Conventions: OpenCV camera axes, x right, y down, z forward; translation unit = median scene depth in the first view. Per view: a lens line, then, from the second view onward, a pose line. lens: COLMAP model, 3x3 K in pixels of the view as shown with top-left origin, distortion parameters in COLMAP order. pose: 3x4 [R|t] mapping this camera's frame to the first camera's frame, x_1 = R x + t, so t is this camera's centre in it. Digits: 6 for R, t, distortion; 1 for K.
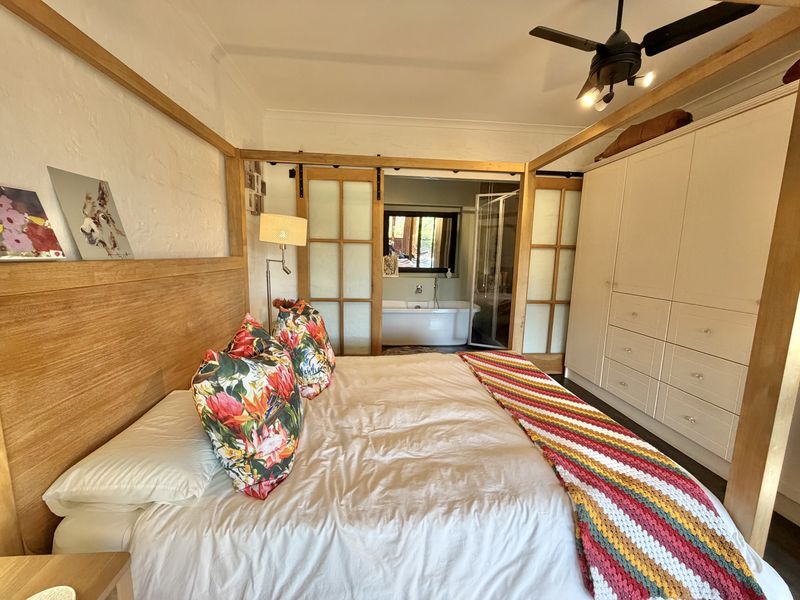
lens RADIAL K [[318.7, 0, 400.6], [0, 318.7, 299.6], [0, 0, 1]] dist [-0.000433, 0.000080]
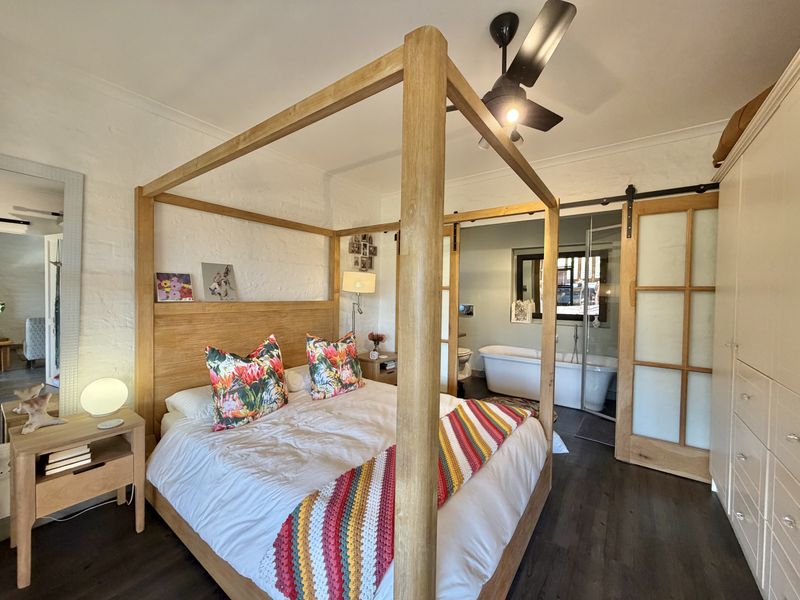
lens RADIAL K [[318.7, 0, 400.2], [0, 318.7, 300.0], [0, 0, 1]] dist [-0.000433, 0.000080]
pose [[0.757632, 0.002092, -0.652678, 1.025513], [-0.092282, 0.990292, -0.103947, -0.021169], [0.646125, 0.138983, 0.750471, 0.141620]]
